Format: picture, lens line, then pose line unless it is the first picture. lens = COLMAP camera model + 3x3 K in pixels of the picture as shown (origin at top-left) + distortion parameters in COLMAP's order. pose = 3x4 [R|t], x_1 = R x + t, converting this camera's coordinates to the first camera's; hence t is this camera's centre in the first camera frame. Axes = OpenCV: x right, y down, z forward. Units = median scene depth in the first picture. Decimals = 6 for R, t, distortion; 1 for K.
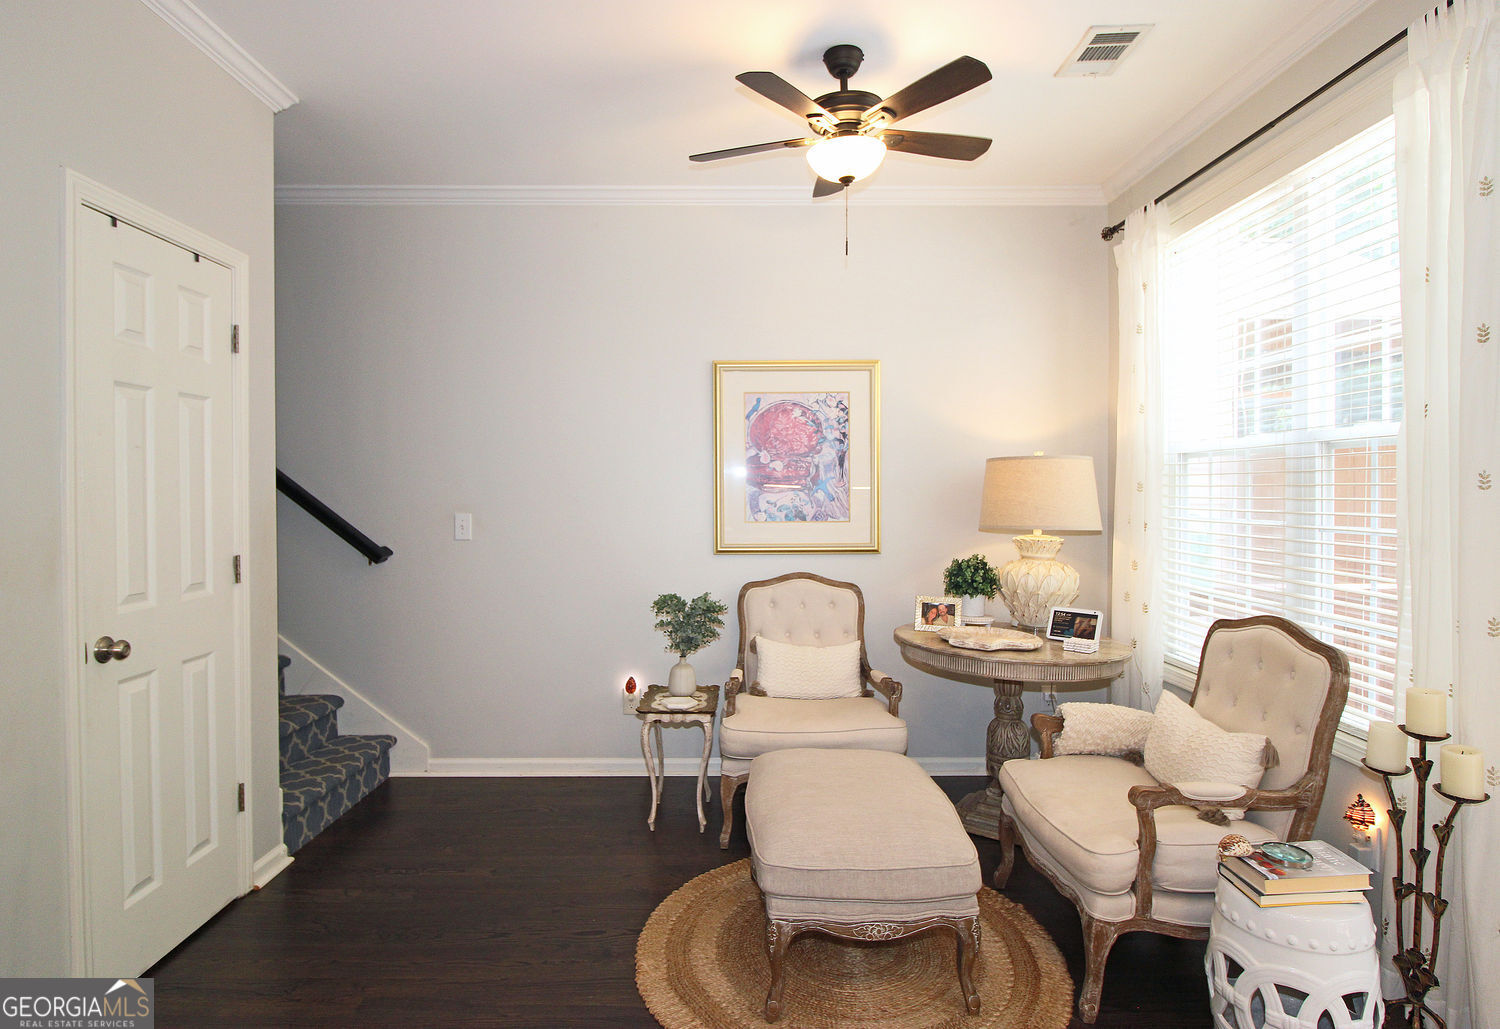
lens RADIAL K [[784.8, 0, 725.9], [0, 784.8, 498.8], [0, 0, 1]] dist [-0.002043, -0.007114]
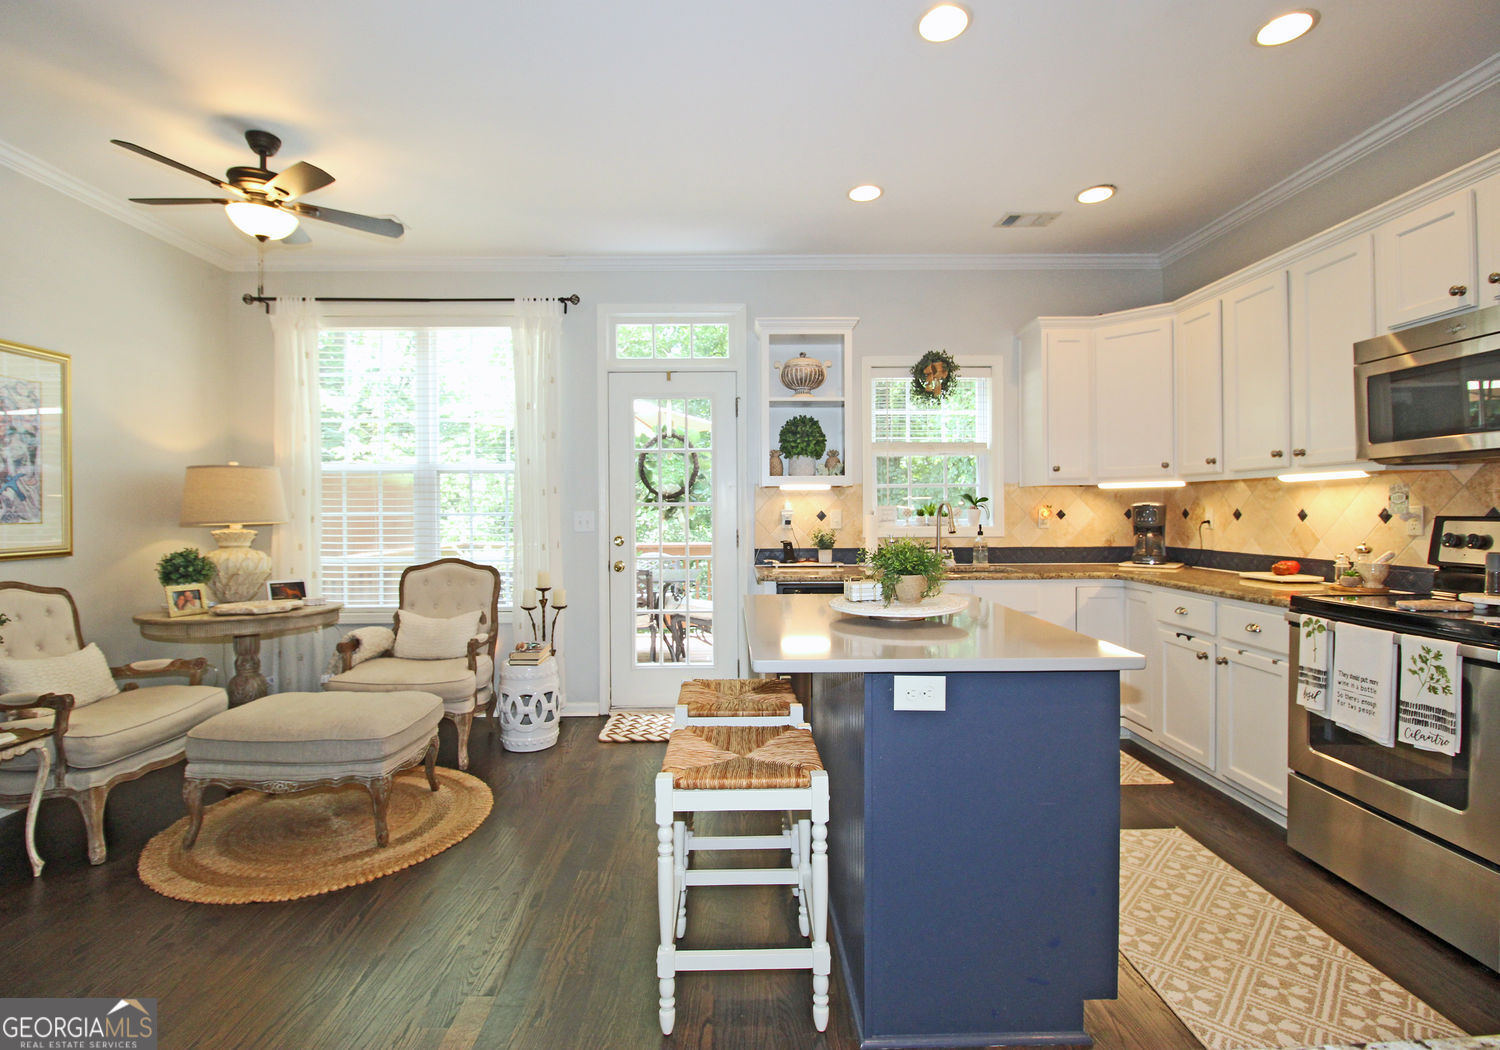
lens RADIAL K [[664.9, 0, 828.0], [0, 664.9, 522.5], [0, 0, 1]] dist [-0.014181, -0.002143]
pose [[-0.130606, -0.018936, 0.991253, -0.763660], [0.017404, 0.999620, 0.021389, 0.030262], [-0.991282, 0.020046, -0.130227, 0.196376]]
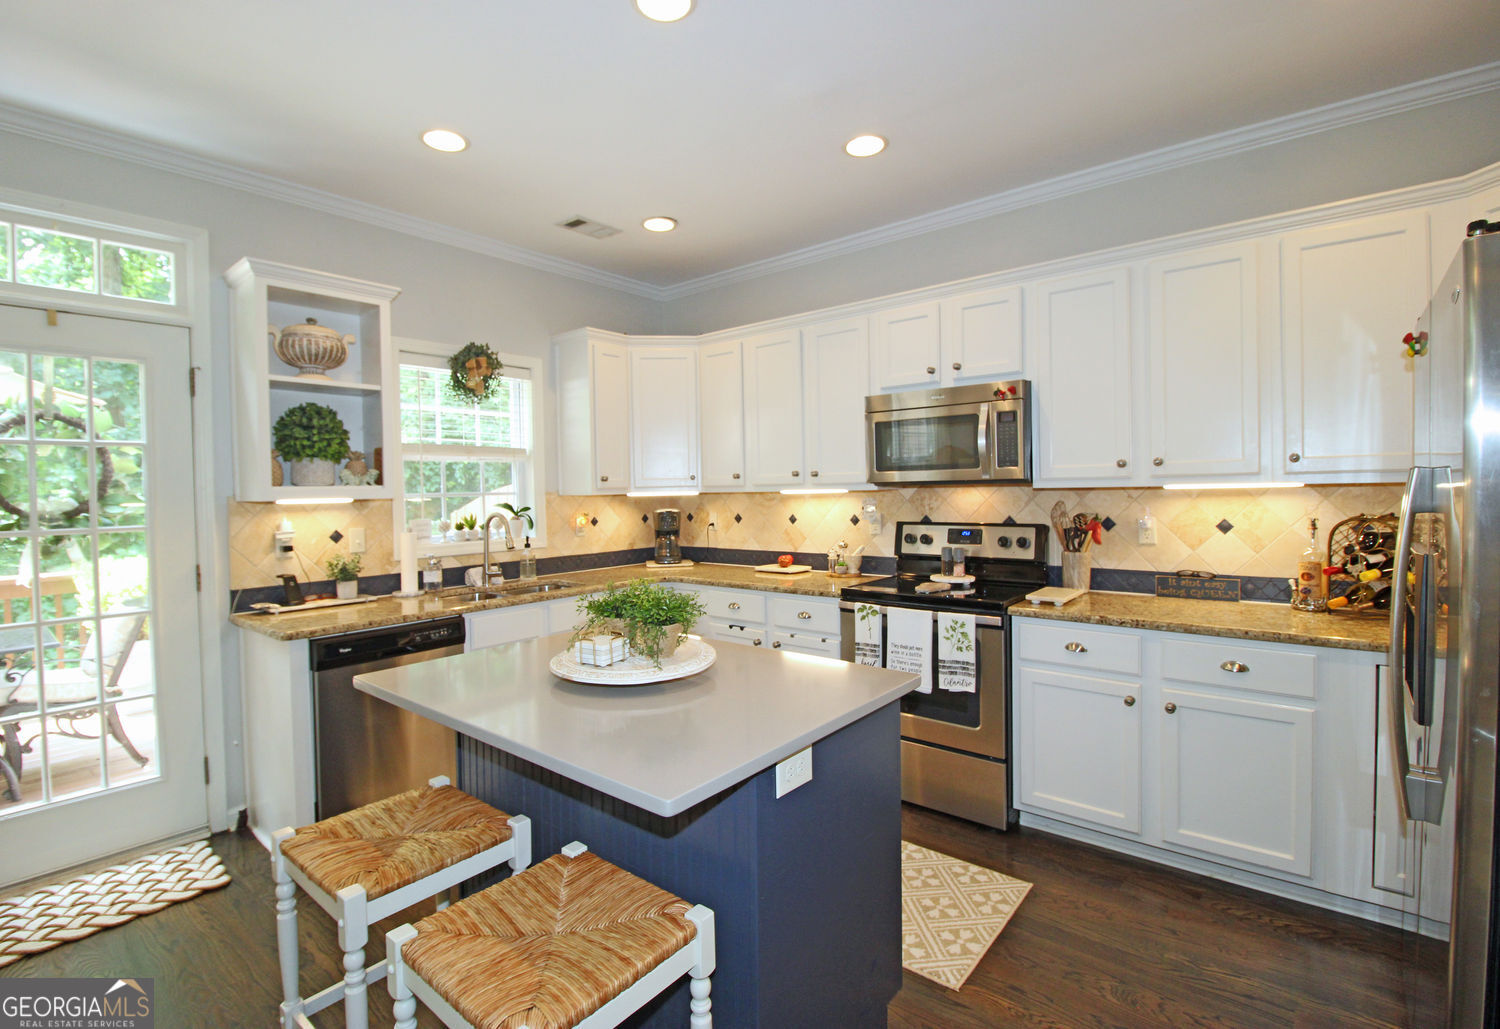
lens RADIAL K [[619.4, 0, 728.8], [0, 619.4, 512.5], [0, 0, 1]] dist [-0.010952, -0.002487]
pose [[-0.784513, -0.006939, 0.620074, -0.491557], [0.022621, 0.998952, 0.039799, -0.016695], [-0.619700, 0.045250, -0.783533, 0.405895]]
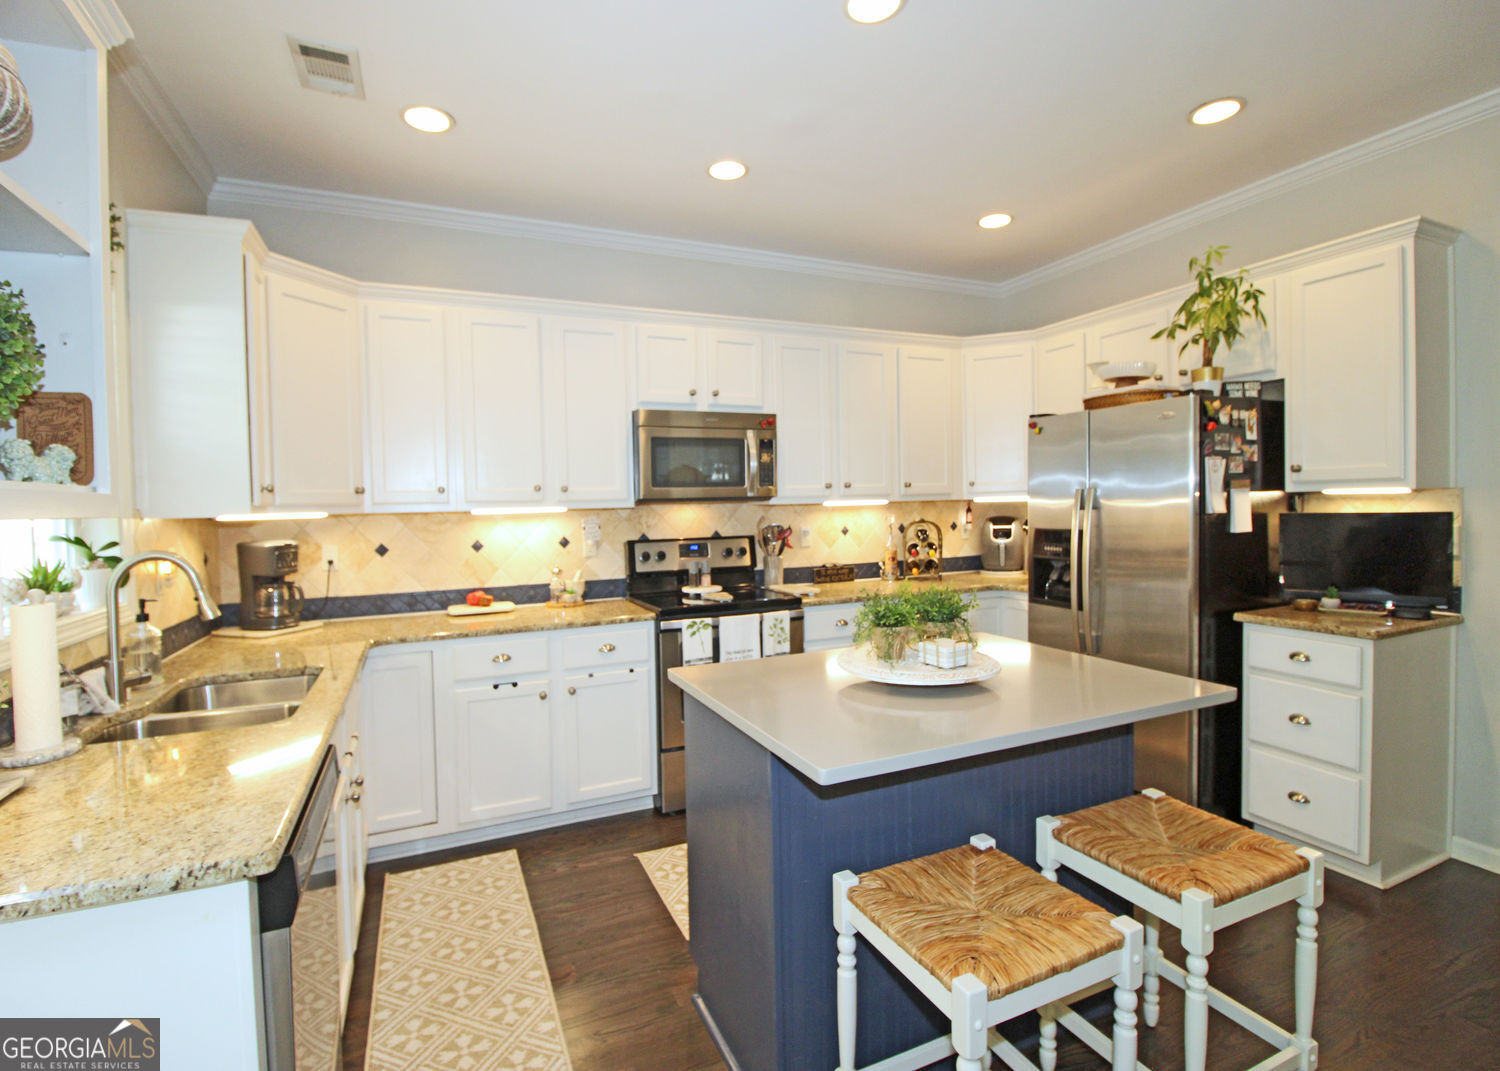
lens RADIAL K [[688.5, 0, 718.3], [0, 688.5, 540.8], [0, 0, 1]] dist [-0.015500, 0.000274]
pose [[-0.928061, 0.041617, -0.370095, 0.297425], [0.022048, 0.998133, 0.056952, -0.013123], [0.371774, 0.044695, -0.927247, 0.524959]]
